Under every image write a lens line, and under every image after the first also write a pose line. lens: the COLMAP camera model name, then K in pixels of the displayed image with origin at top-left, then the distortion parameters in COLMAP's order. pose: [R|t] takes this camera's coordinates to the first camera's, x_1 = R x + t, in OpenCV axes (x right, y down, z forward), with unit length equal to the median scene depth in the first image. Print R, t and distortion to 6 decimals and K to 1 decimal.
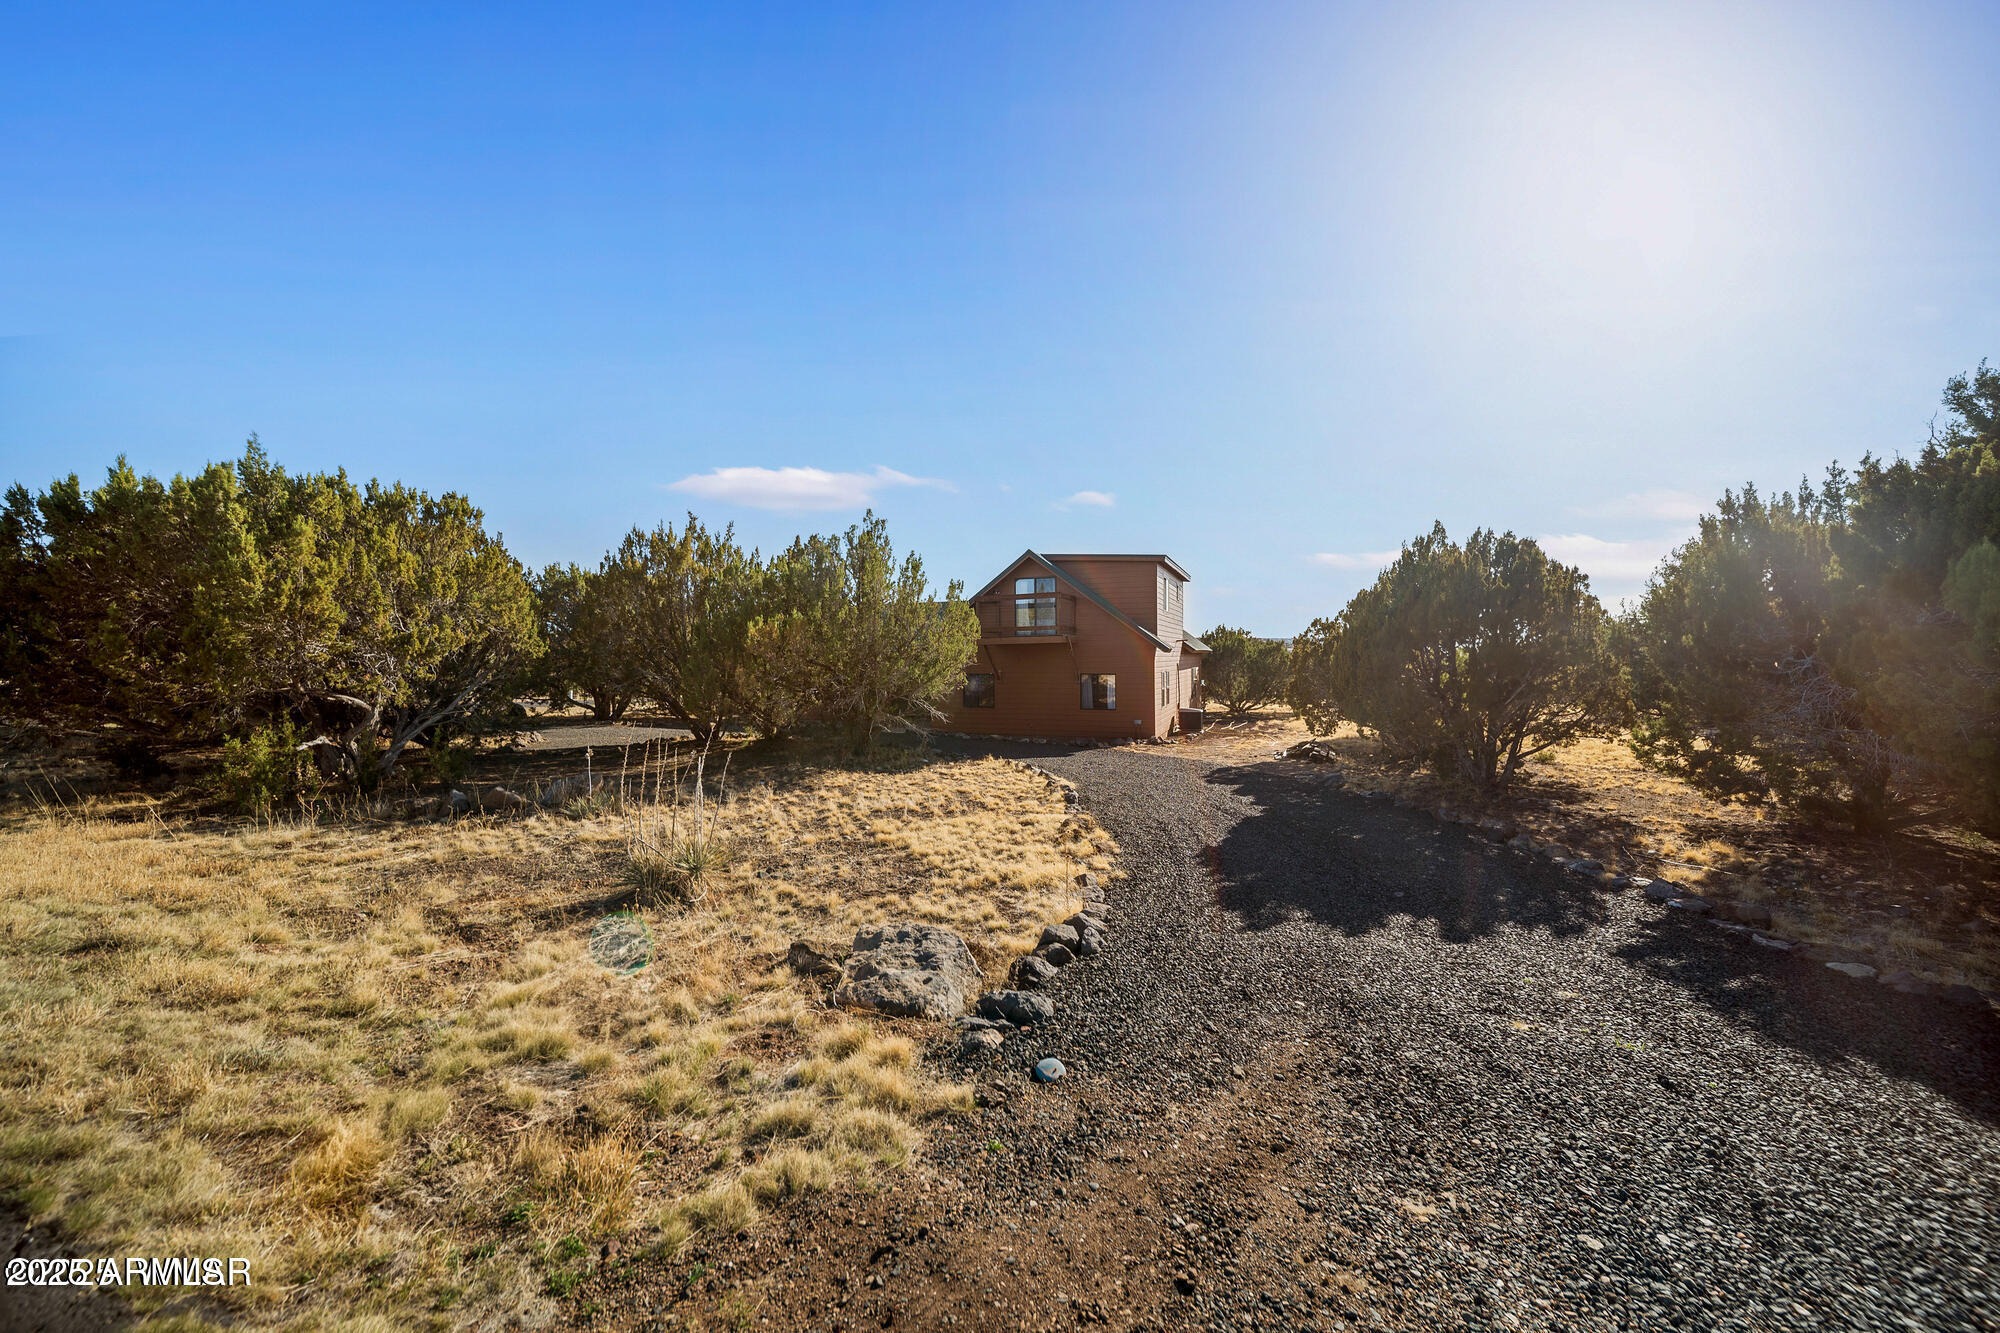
lens RADIAL K [[713.3, 0, 993.8], [0, 713.3, 667.3], [0, 0, 1]] dist [0.001076, 0.000035]
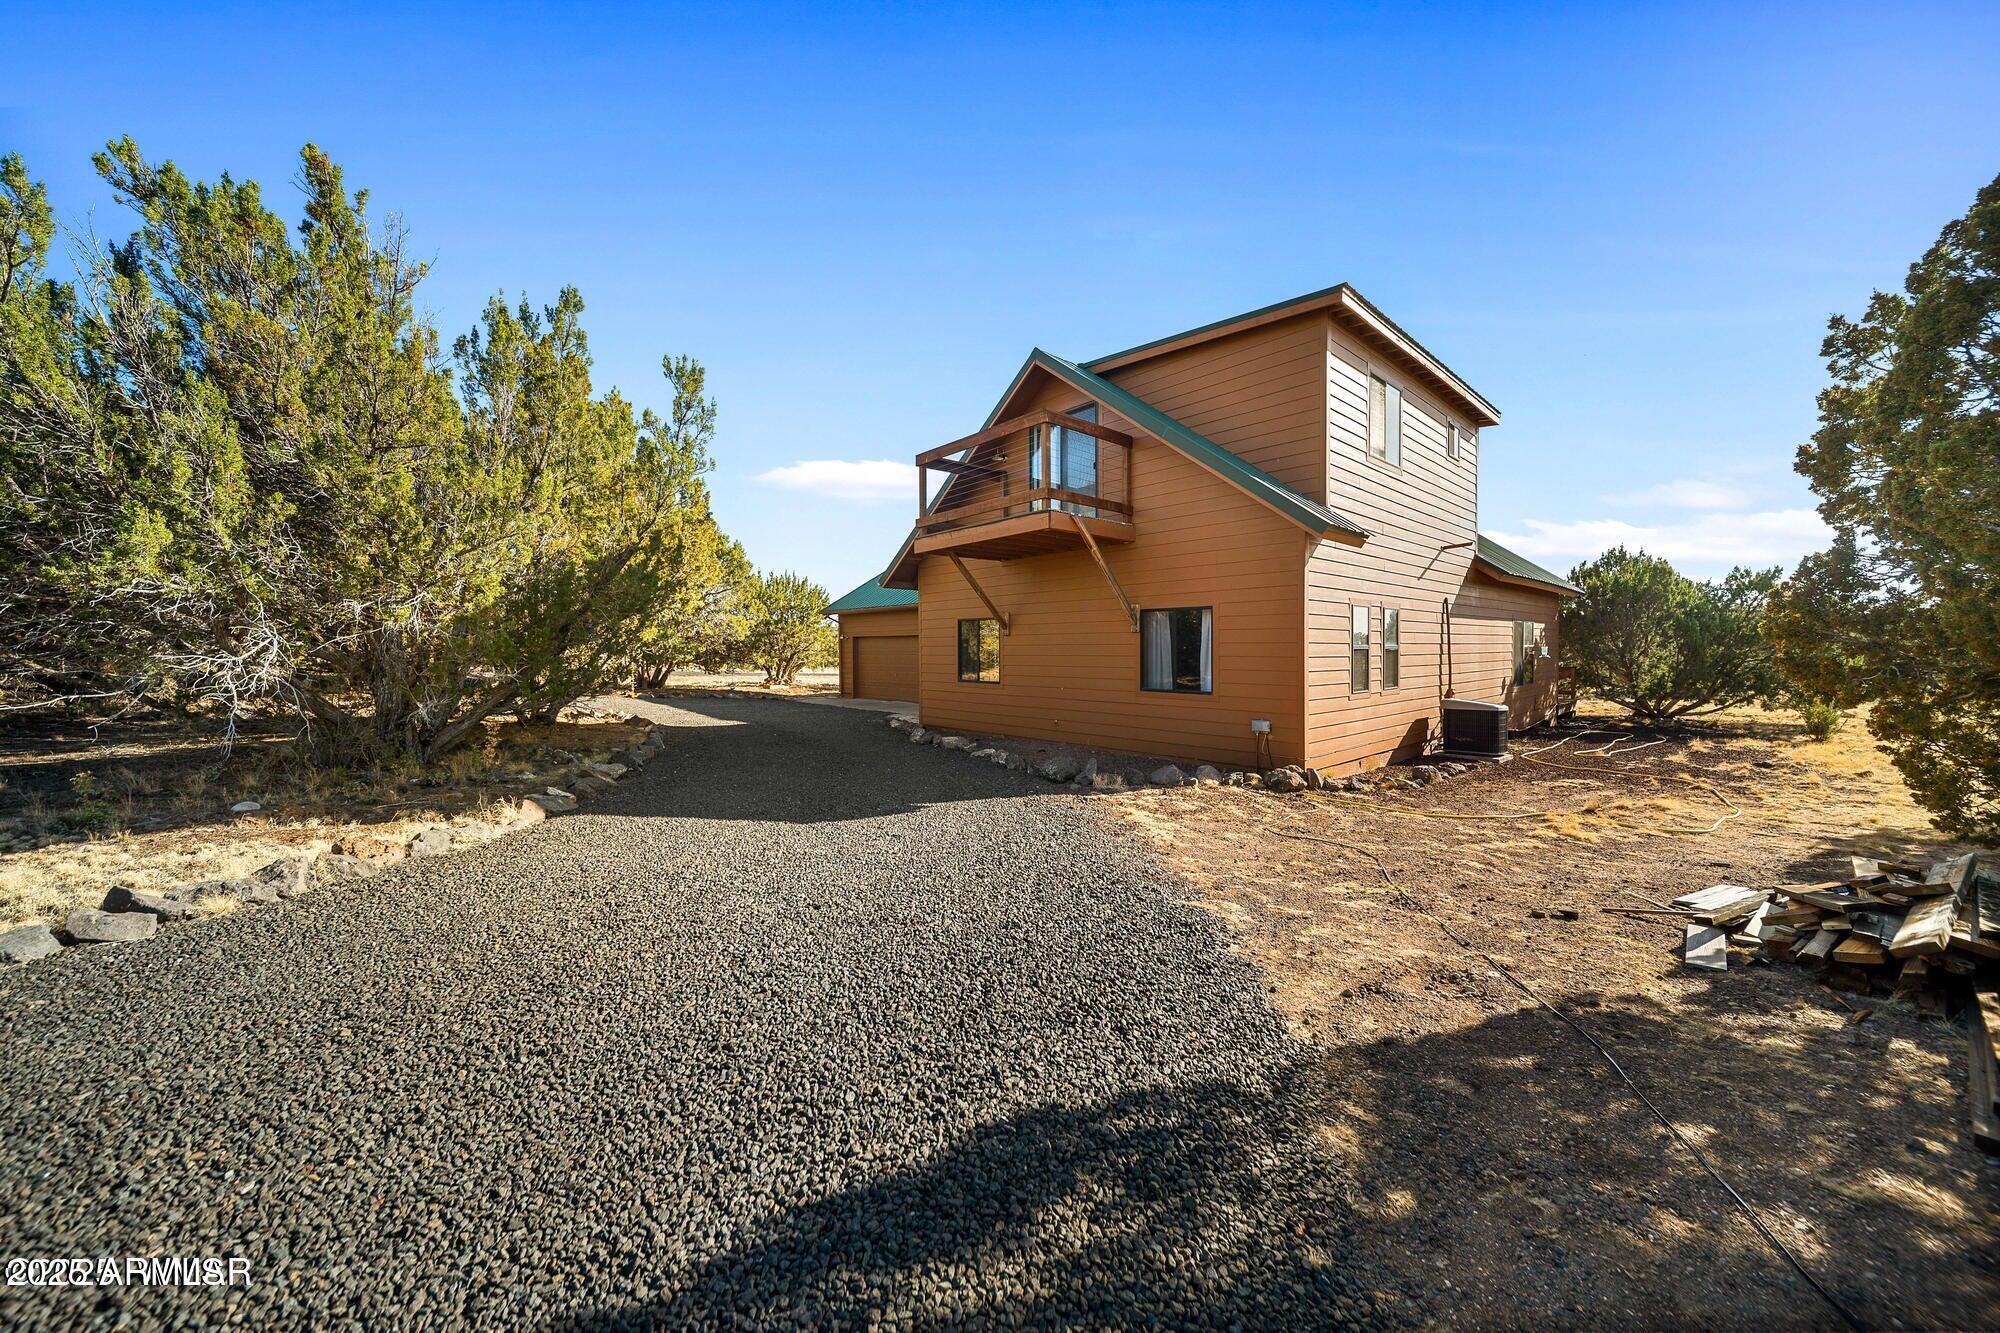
lens RADIAL K [[713.3, 0, 1003.9], [0, 713.3, 659.0], [0, 0, 1]] dist [0.001076, 0.000035]
pose [[0.899966, 0.015246, -0.435694, 0.204130], [-0.013964, 0.999884, 0.006144, 0.032872], [0.435737, 0.000555, 0.900074, 0.479934]]
